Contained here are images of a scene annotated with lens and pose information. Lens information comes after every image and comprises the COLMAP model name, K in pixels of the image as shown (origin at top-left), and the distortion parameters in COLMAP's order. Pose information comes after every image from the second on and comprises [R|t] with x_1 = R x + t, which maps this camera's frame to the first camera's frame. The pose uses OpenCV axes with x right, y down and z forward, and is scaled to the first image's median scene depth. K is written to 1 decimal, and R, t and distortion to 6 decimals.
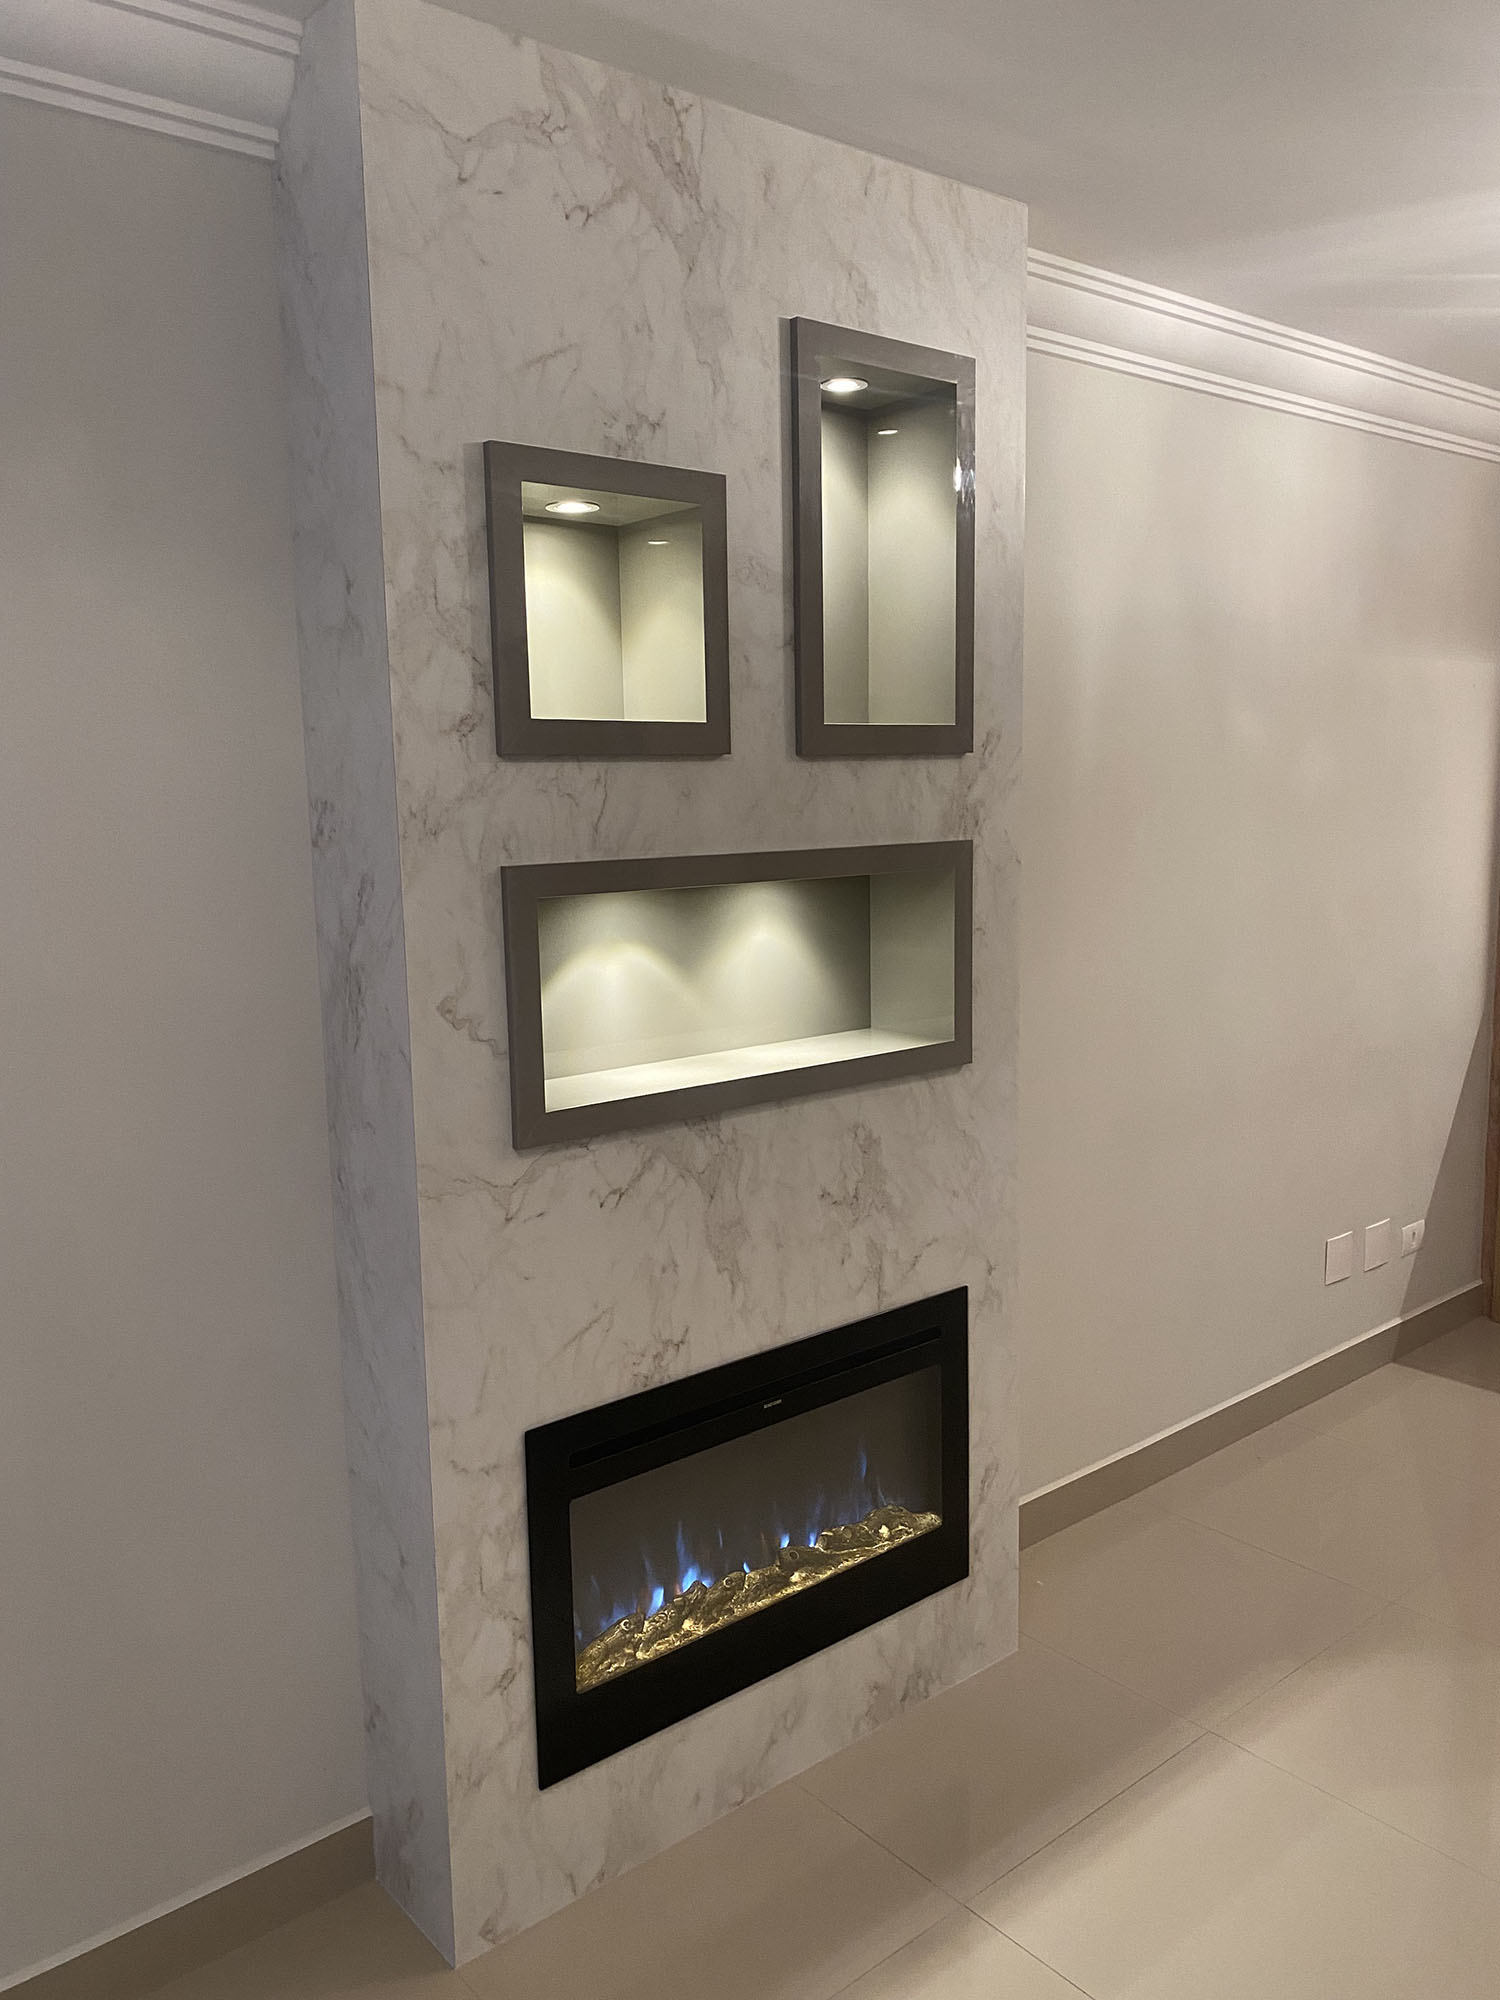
lens RADIAL K [[1521.3, 0, 707.1], [0, 1521.3, 999.2], [0, 0, 1]] dist [0.091625, -0.095606]
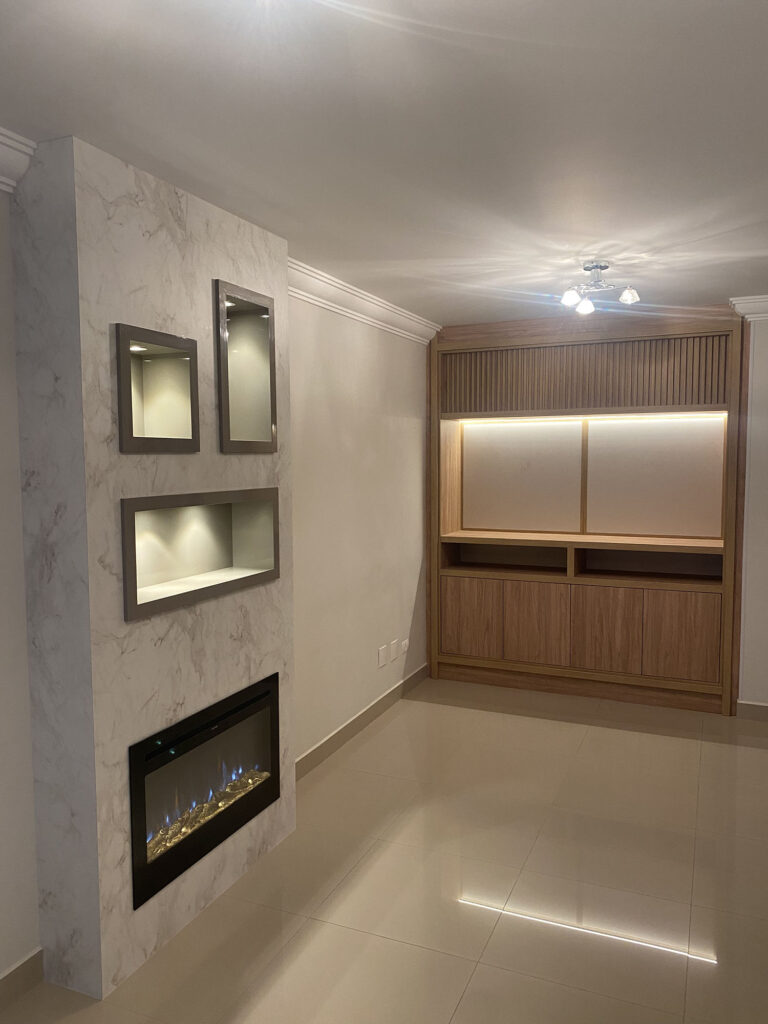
lens RADIAL K [[776.9, 0, 338.0], [0, 776.9, 513.4], [0, 0, 1]] dist [0.065294, -0.000103]
pose [[0.910230, -0.018178, 0.413704, -0.291437], [0.046678, 0.997173, -0.058886, 0.018690], [-0.411464, 0.072911, 0.908505, -0.197470]]
